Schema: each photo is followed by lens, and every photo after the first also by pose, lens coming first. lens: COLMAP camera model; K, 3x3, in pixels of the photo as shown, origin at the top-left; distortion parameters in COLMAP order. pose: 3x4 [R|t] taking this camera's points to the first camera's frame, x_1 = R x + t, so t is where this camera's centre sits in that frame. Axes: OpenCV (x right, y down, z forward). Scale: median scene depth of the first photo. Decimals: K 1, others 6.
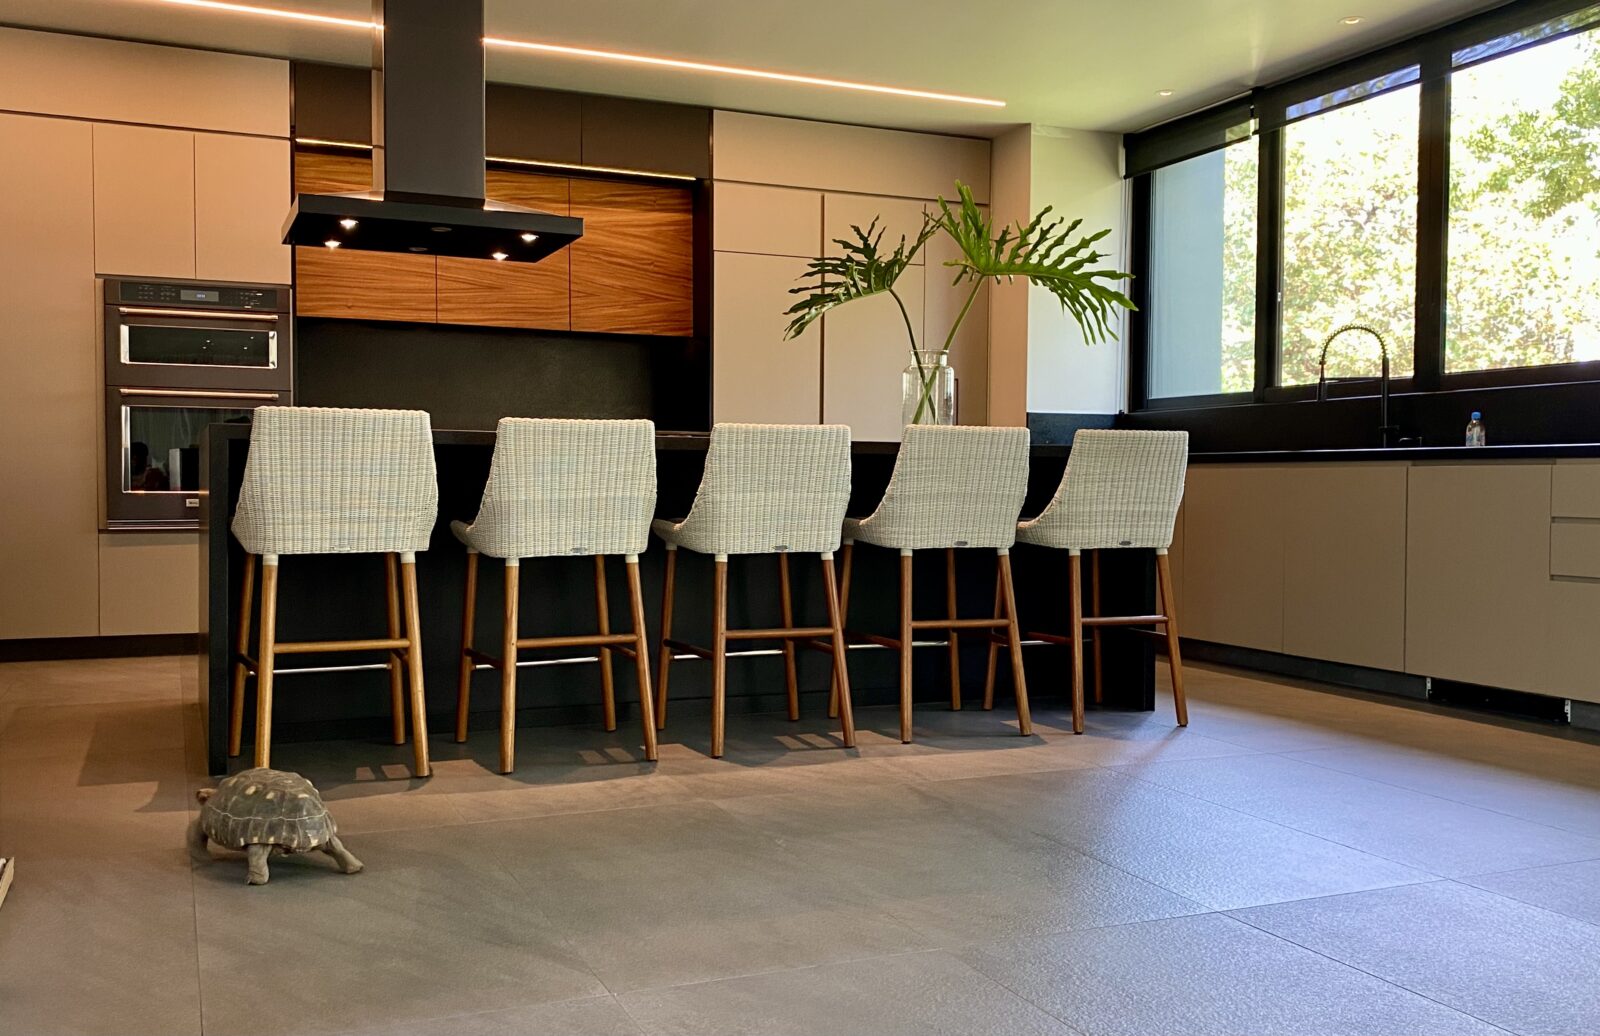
lens RADIAL K [[1441.4, 0, 802.1], [0, 1441.4, 510.4], [0, 0, 1]] dist [0.064979, -0.026303]
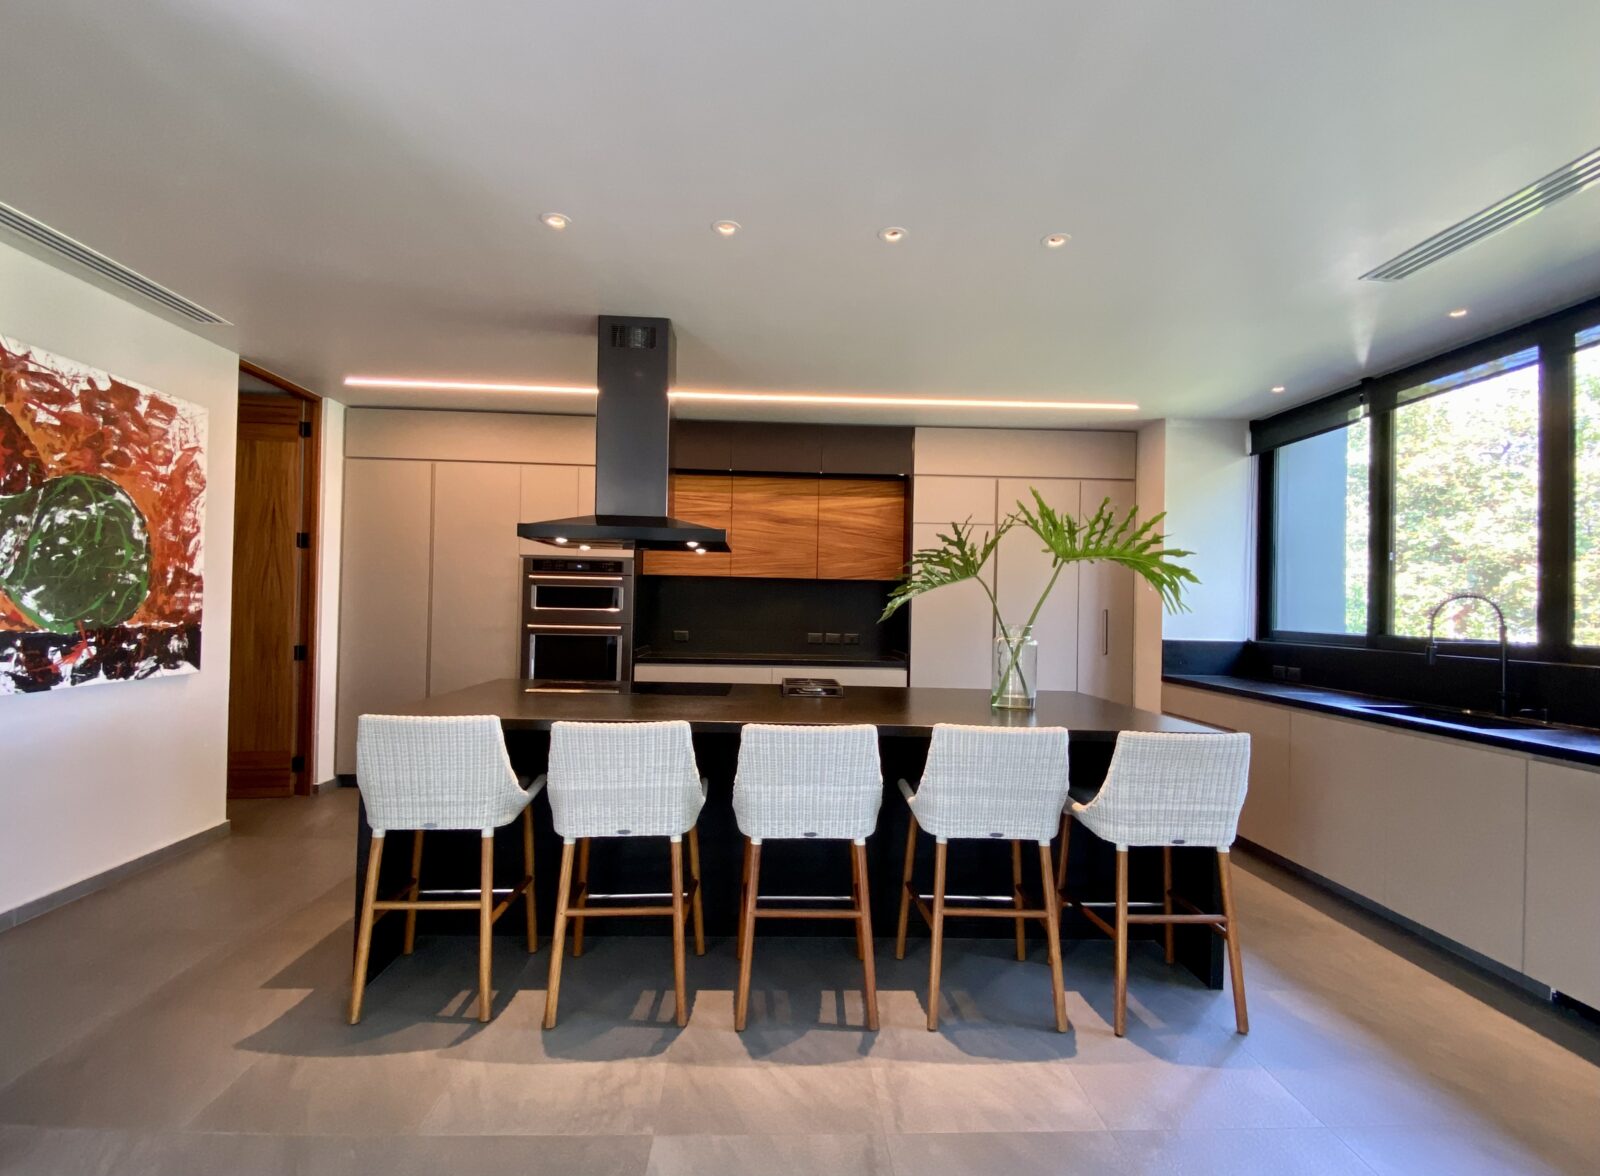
lens RADIAL K [[790.5, 0, 793.2], [0, 790.5, 596.9], [0, 0, 1]] dist [0.001099, -0.000654]
pose [[0.934403, 0.009320, -0.356097, 0.122329], [-0.024691, 0.998948, -0.038645, -0.087488], [0.355362, 0.044902, 0.933650, 0.279498]]
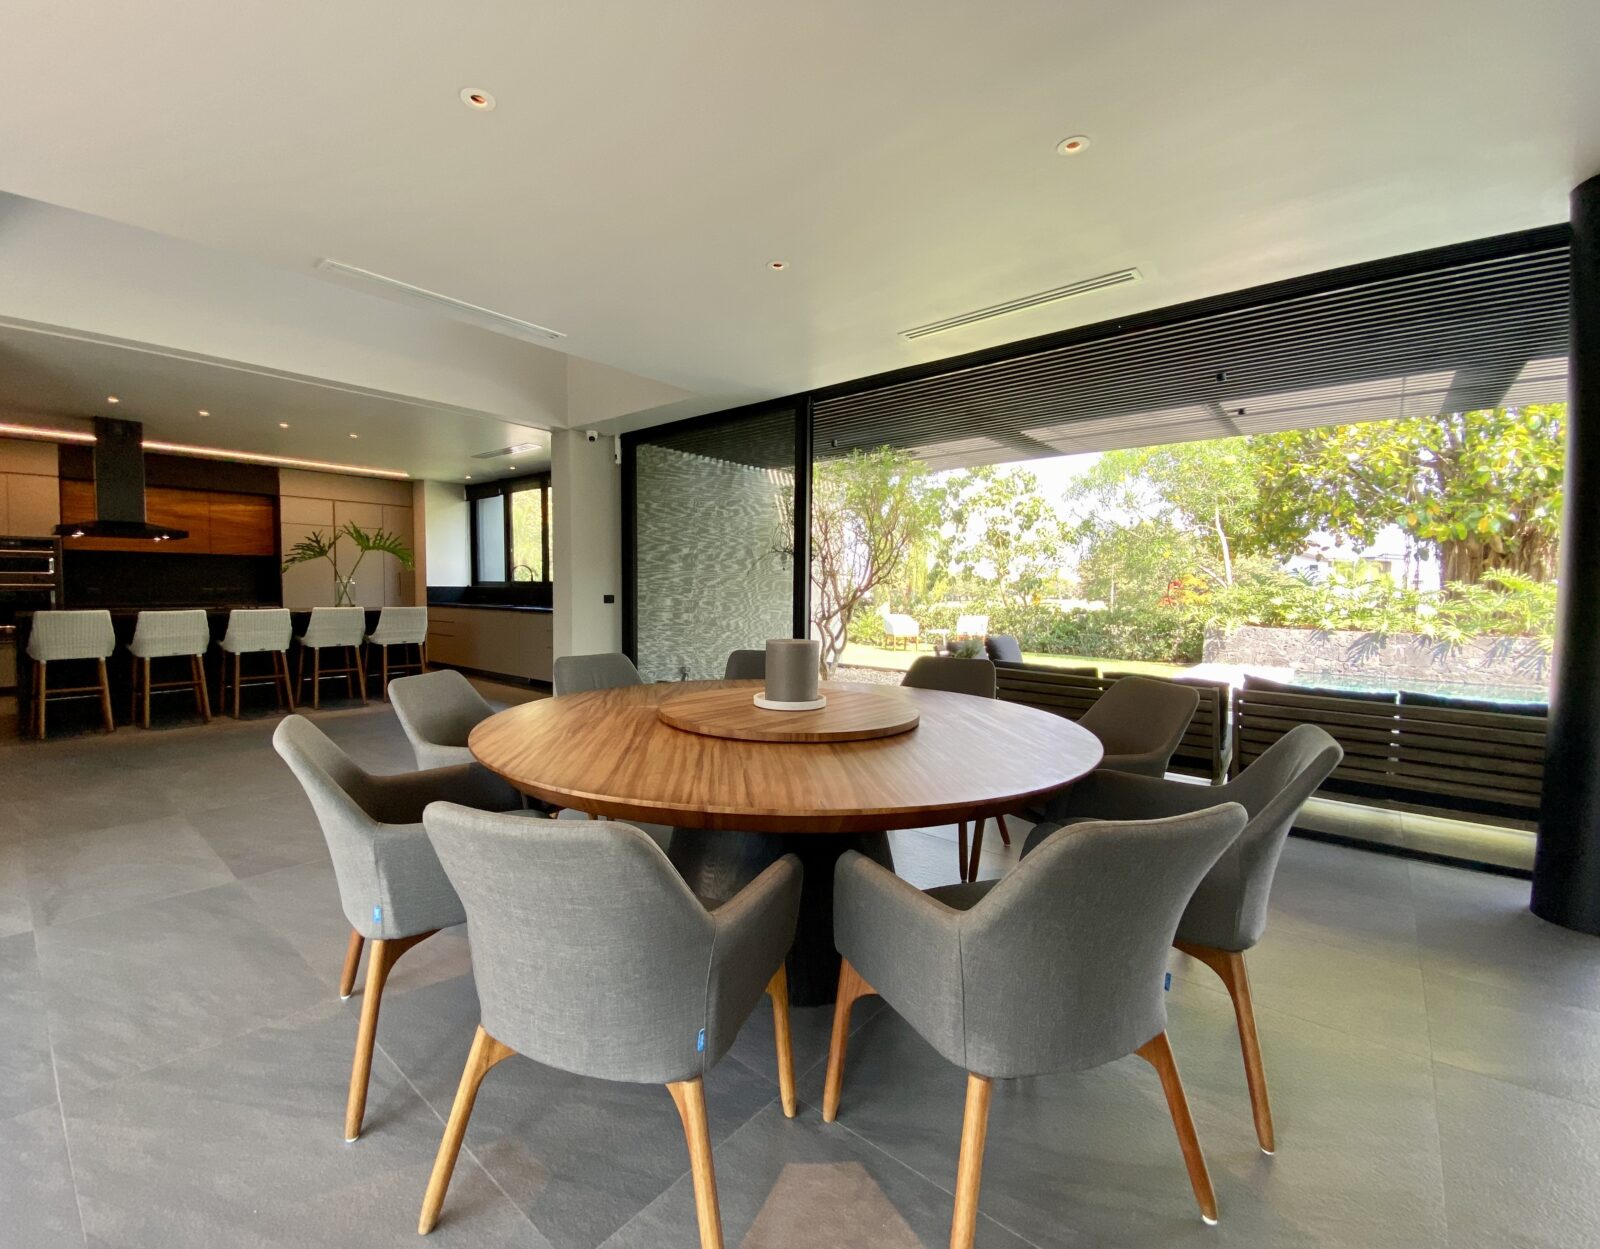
lens RADIAL K [[664.1, 0, 791.7], [0, 664.1, 615.3], [0, 0, 1]] dist [-0.034309, -0.000819]
pose [[0.879772, -0.018896, 0.475021, 0.210870], [0.008930, 0.999690, 0.023228, -0.044876], [-0.475312, -0.016193, 0.879668, -0.488132]]
